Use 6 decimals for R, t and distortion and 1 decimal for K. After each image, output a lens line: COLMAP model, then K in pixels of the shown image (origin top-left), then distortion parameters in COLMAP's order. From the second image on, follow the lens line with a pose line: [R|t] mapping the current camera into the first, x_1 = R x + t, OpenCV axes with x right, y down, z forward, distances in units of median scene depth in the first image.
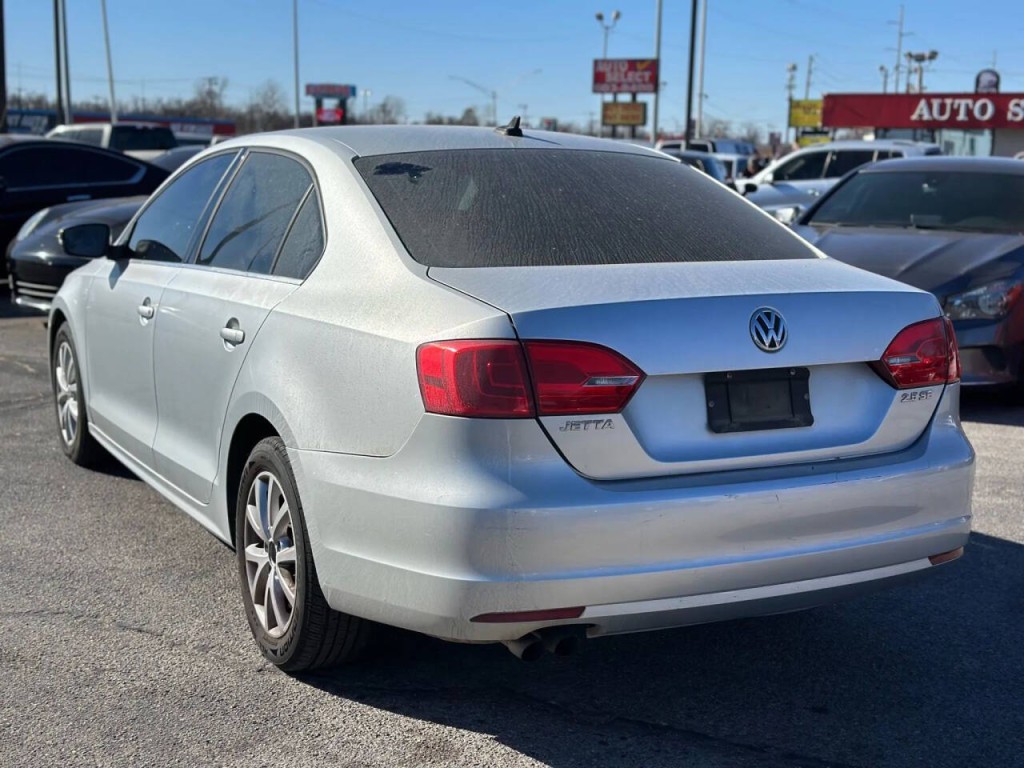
lens RADIAL K [[1520.8, 0, 512.7], [0, 1520.8, 385.7], [0, 0, 1]] dist [0.142752, 0.000000]
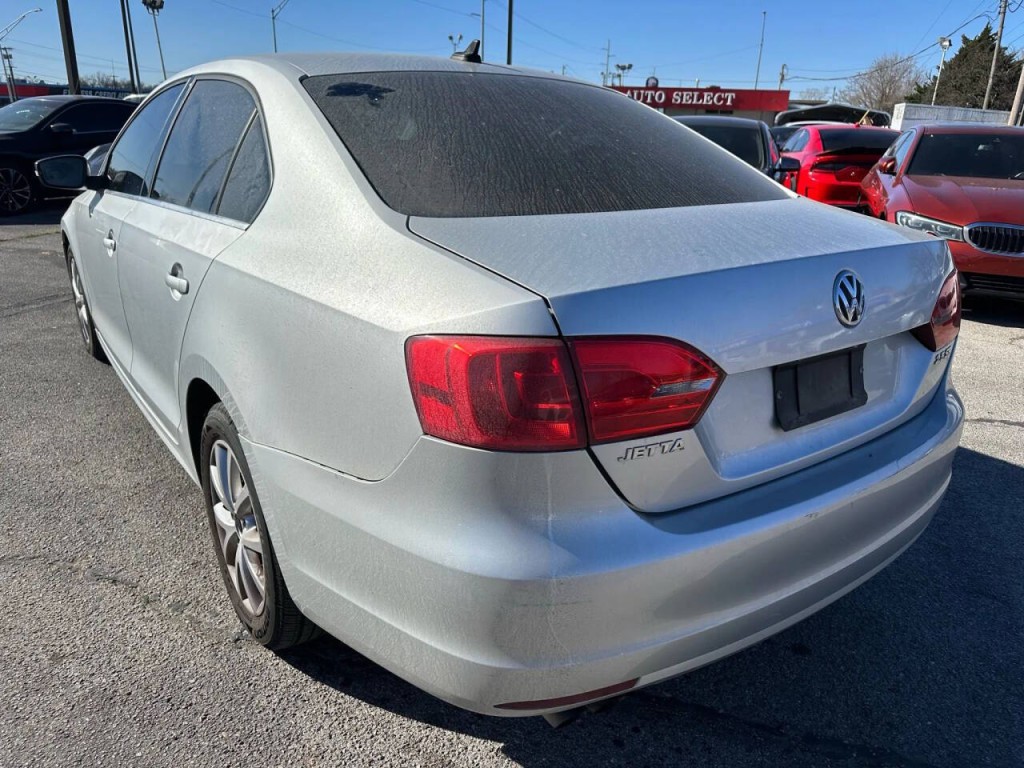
lens RADIAL K [[732.5, 0, 514.8], [0, 732.5, 391.8], [0, 0, 1]] dist [0.031373, -0.041111]
pose [[0.988810, -0.038812, 0.144040, -0.055107], [0.009252, 0.979658, 0.200462, -0.060917], [-0.148890, -0.196886, 0.969055, 0.581433]]
